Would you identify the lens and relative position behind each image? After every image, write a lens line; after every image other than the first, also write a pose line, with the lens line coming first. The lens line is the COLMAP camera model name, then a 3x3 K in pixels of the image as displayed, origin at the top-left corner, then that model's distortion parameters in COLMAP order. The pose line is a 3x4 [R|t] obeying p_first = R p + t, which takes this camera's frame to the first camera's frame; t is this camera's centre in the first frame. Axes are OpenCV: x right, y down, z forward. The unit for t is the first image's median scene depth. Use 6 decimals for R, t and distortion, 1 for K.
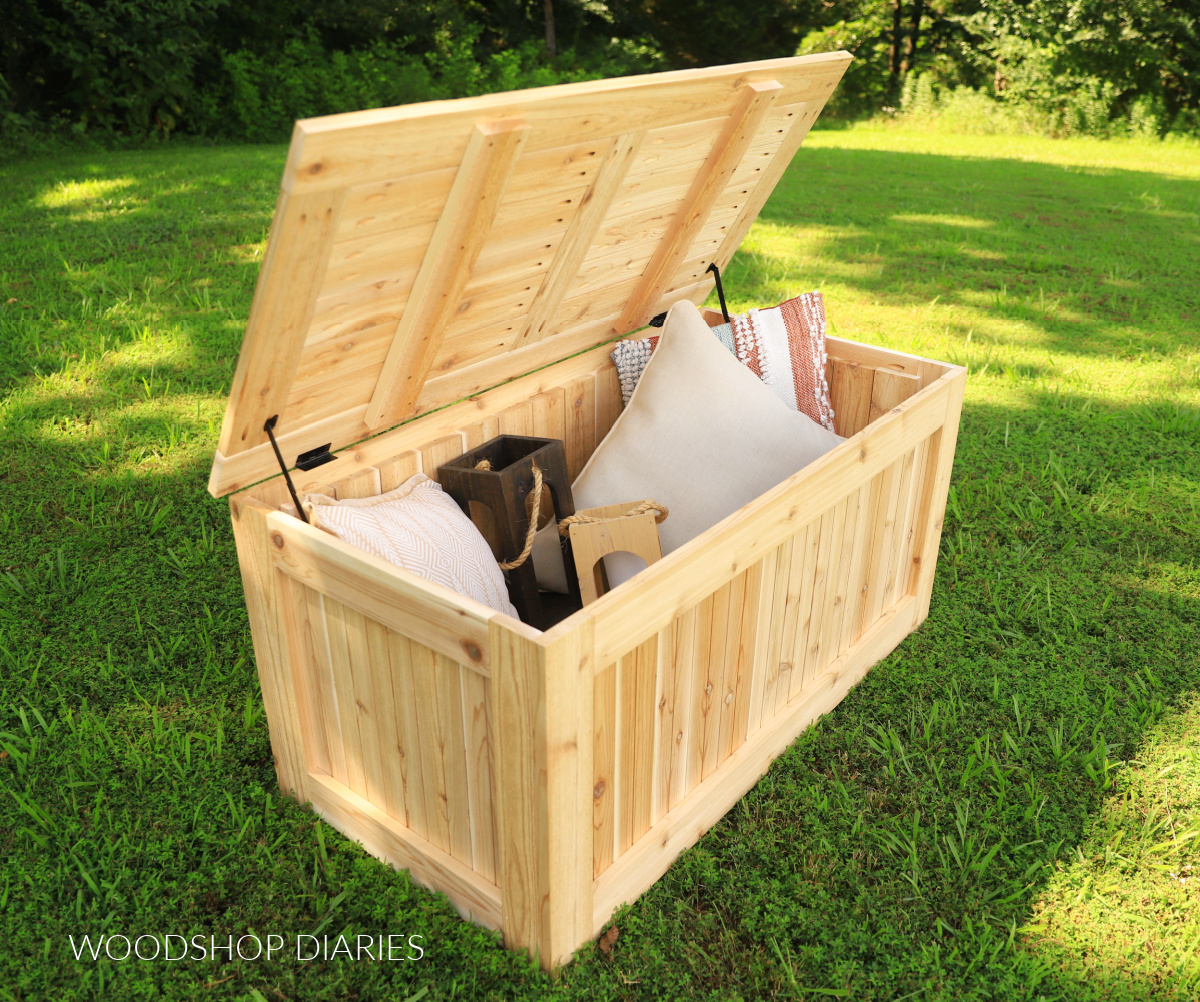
lens RADIAL K [[1097.4, 0, 626.1], [0, 1097.4, 503.2], [0, 0, 1]] dist [-0.055546, 0.004868]
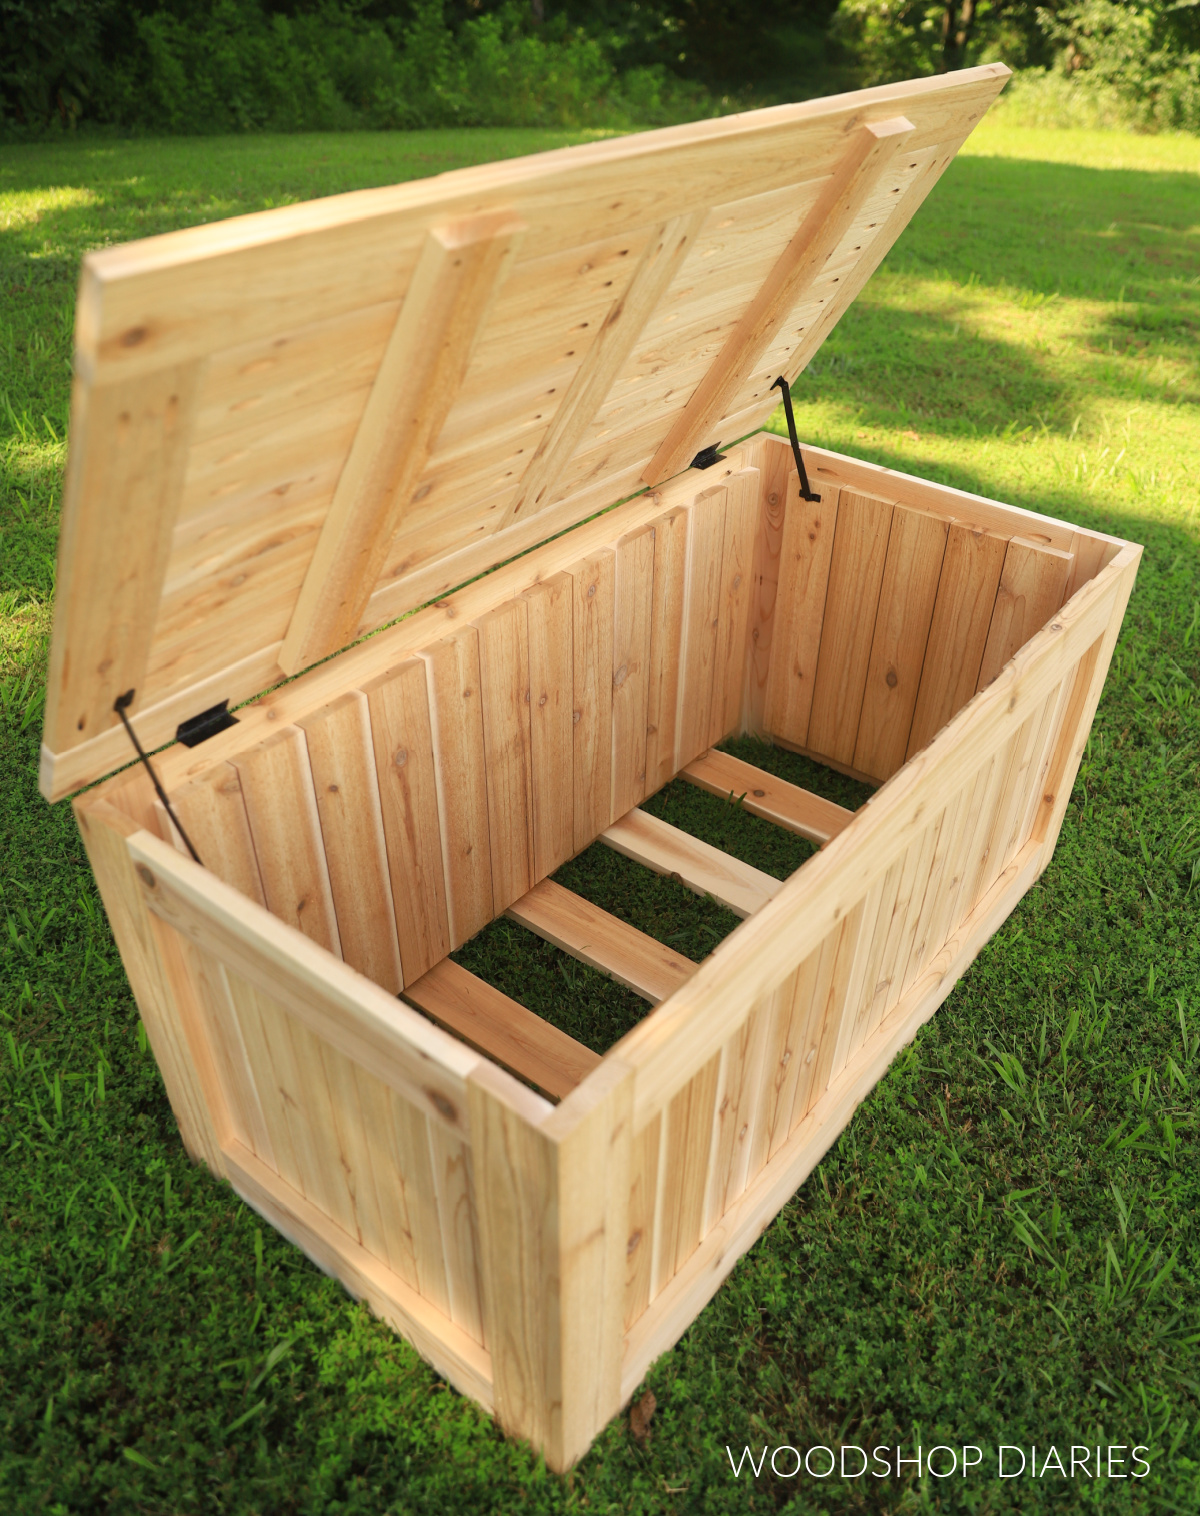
lens RADIAL K [[1216.6, 0, 628.0], [0, 1216.6, 753.5], [0, 0, 1]] dist [-0.091182, 0.071996]
pose [[0.999975, 0.005380, 0.004515, -0.026819], [-0.006042, 0.986699, 0.162443, -0.132307], [-0.003581, -0.162467, 0.986708, 0.249035]]
